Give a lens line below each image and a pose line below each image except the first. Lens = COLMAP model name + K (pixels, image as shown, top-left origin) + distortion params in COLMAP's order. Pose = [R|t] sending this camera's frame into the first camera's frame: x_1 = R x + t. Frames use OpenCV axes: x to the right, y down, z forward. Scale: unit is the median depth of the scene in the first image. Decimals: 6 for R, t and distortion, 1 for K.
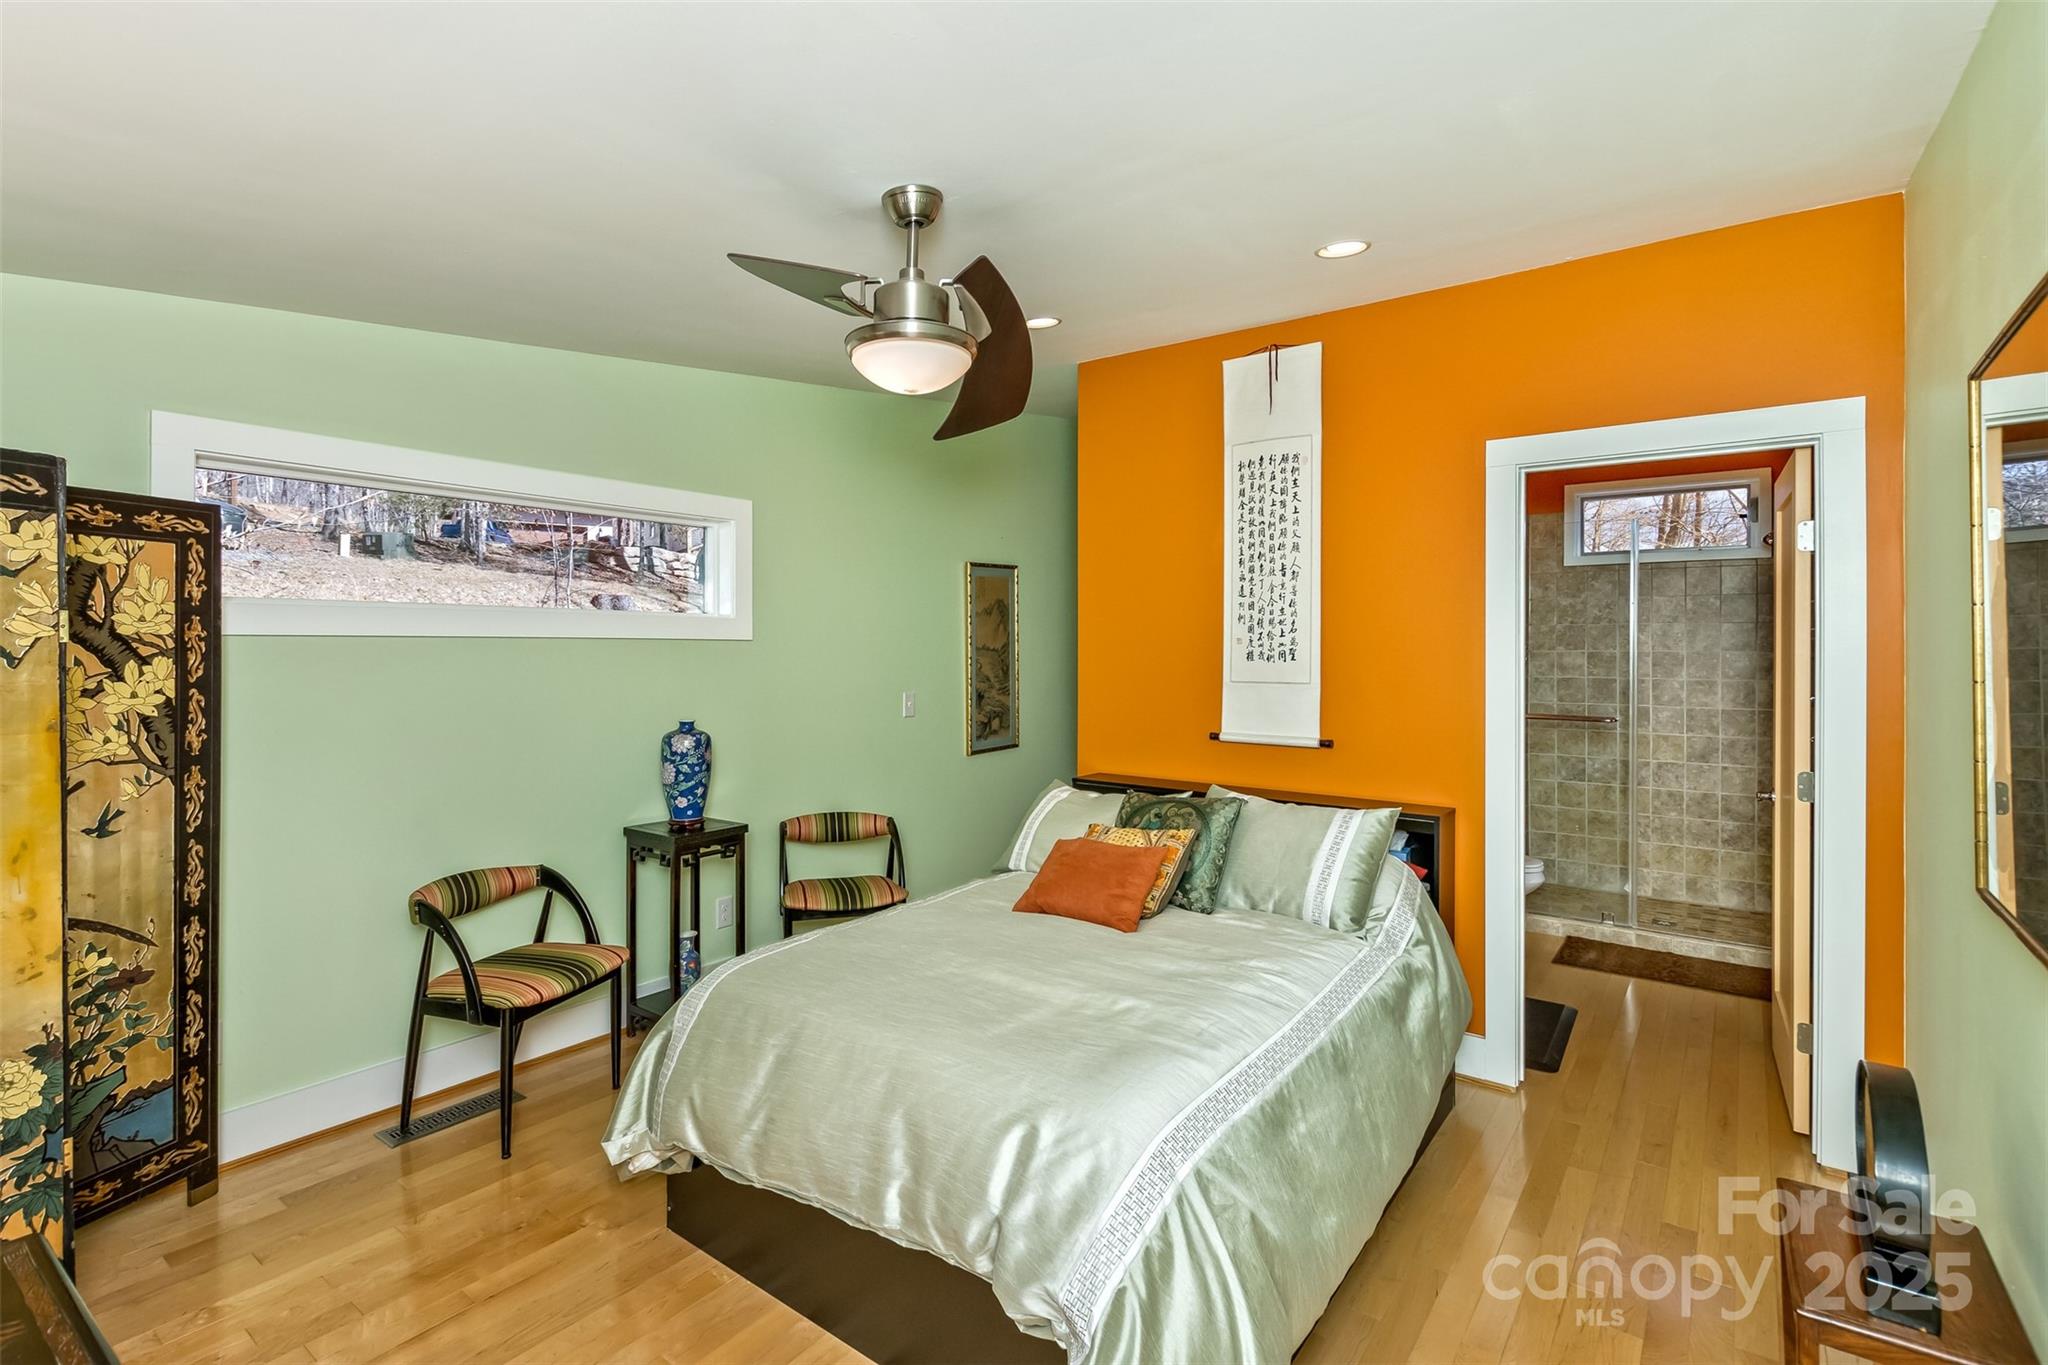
lens RADIAL K [[969.4, 0, 1023.3], [0, 969.4, 664.5], [0, 0, 1]] dist [-0.000121, 0.000084]
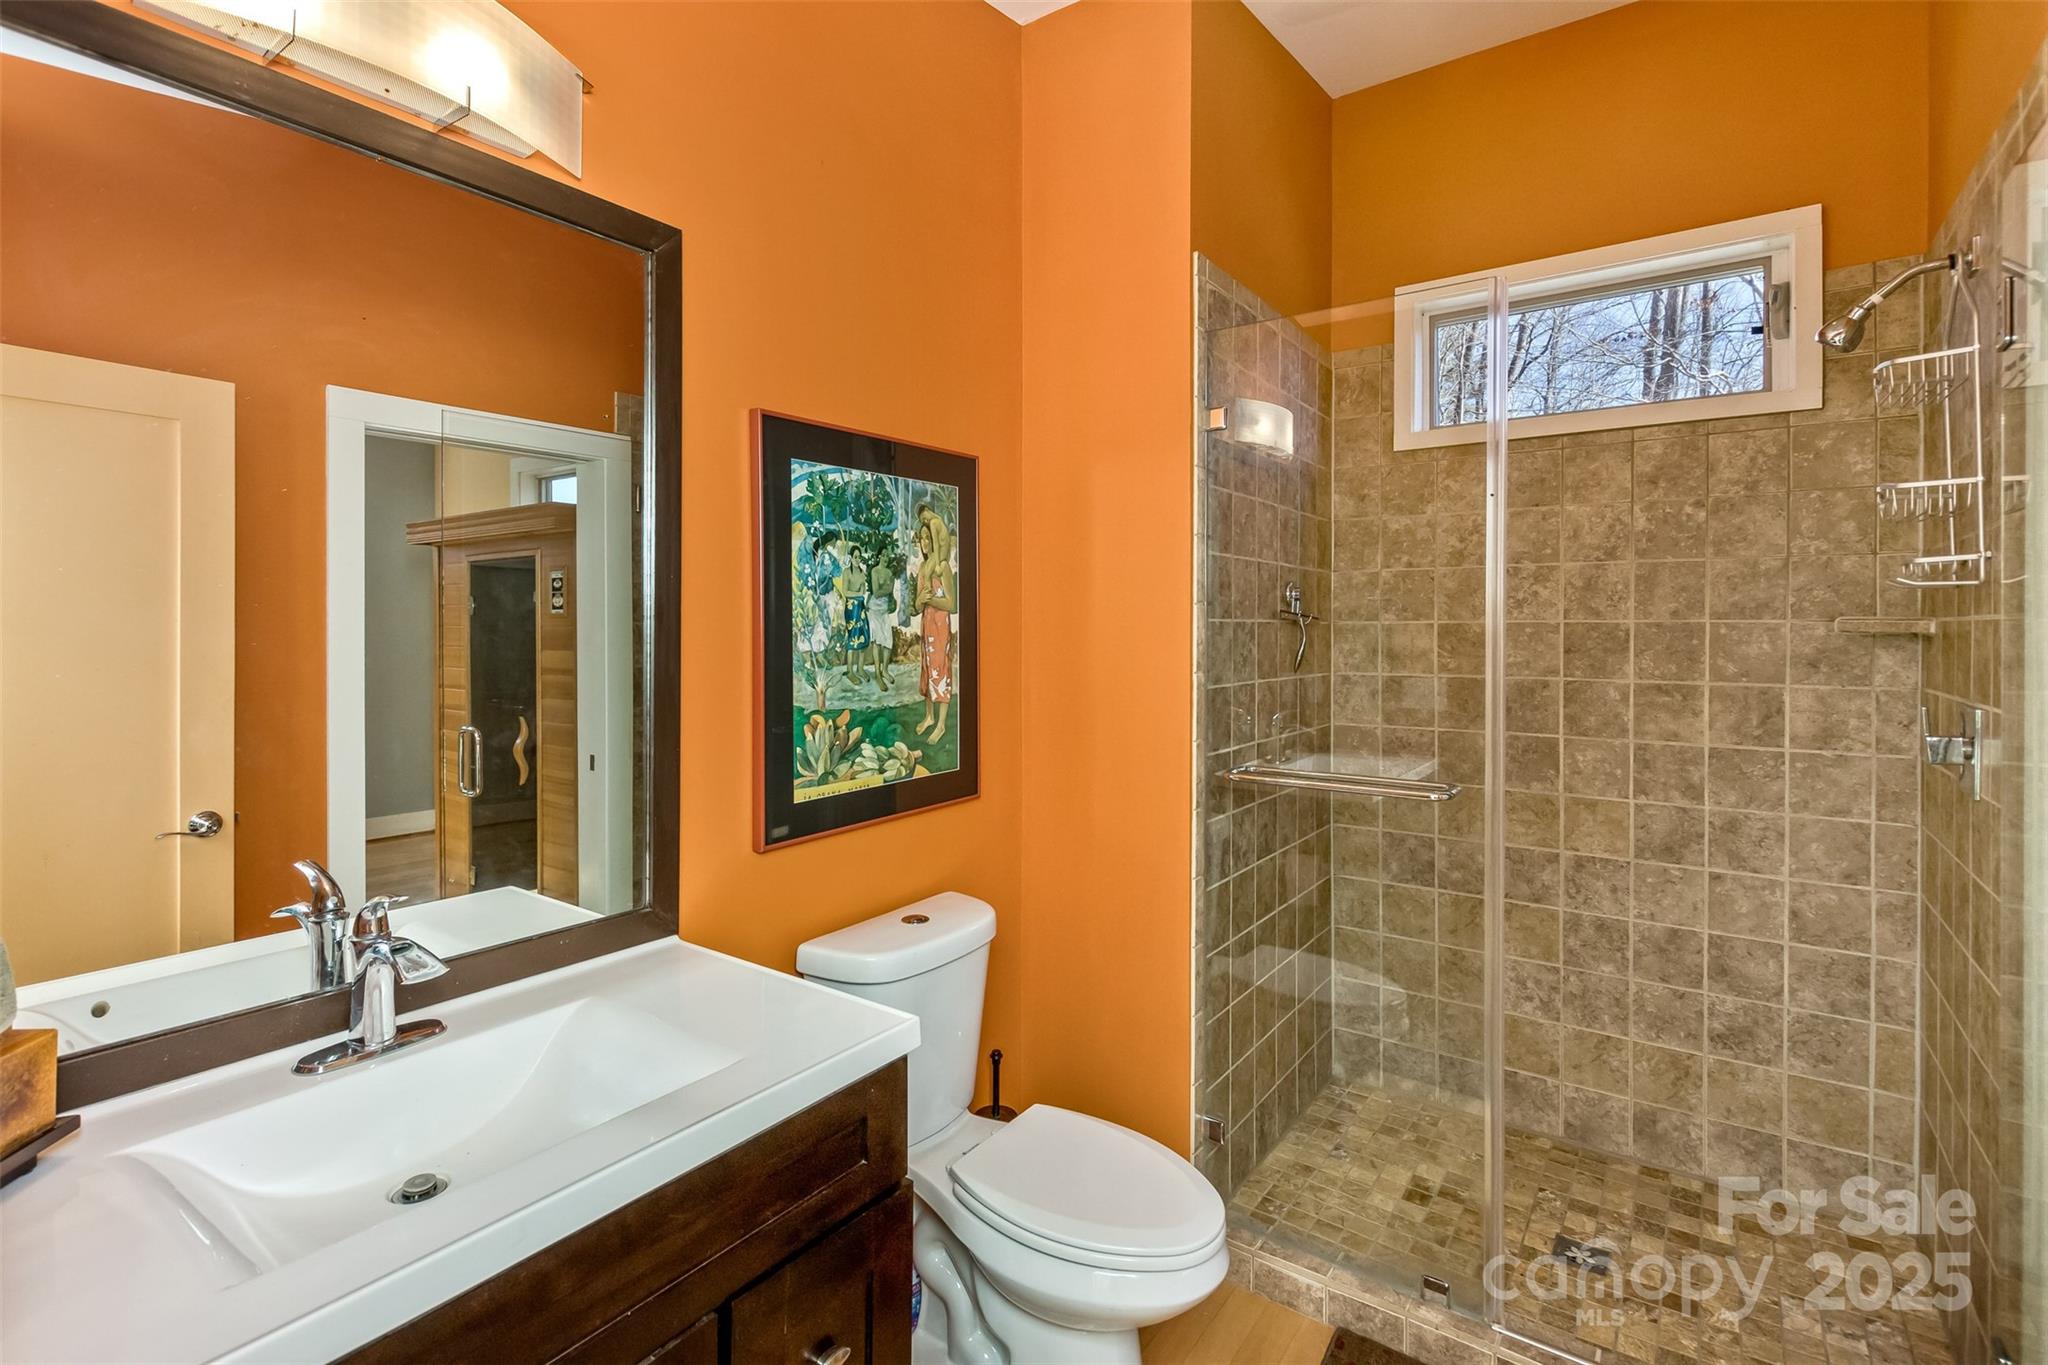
lens RADIAL K [[969.4, 0, 1025.9], [0, 969.4, 644.2], [0, 0, 1]] dist [-0.000121, 0.000084]
pose [[0.999987, 0.004736, 0.001869, 0.386219], [-0.004723, 0.999964, -0.007000, 0.001854], [-0.001902, 0.006991, 0.999974, 0.528227]]
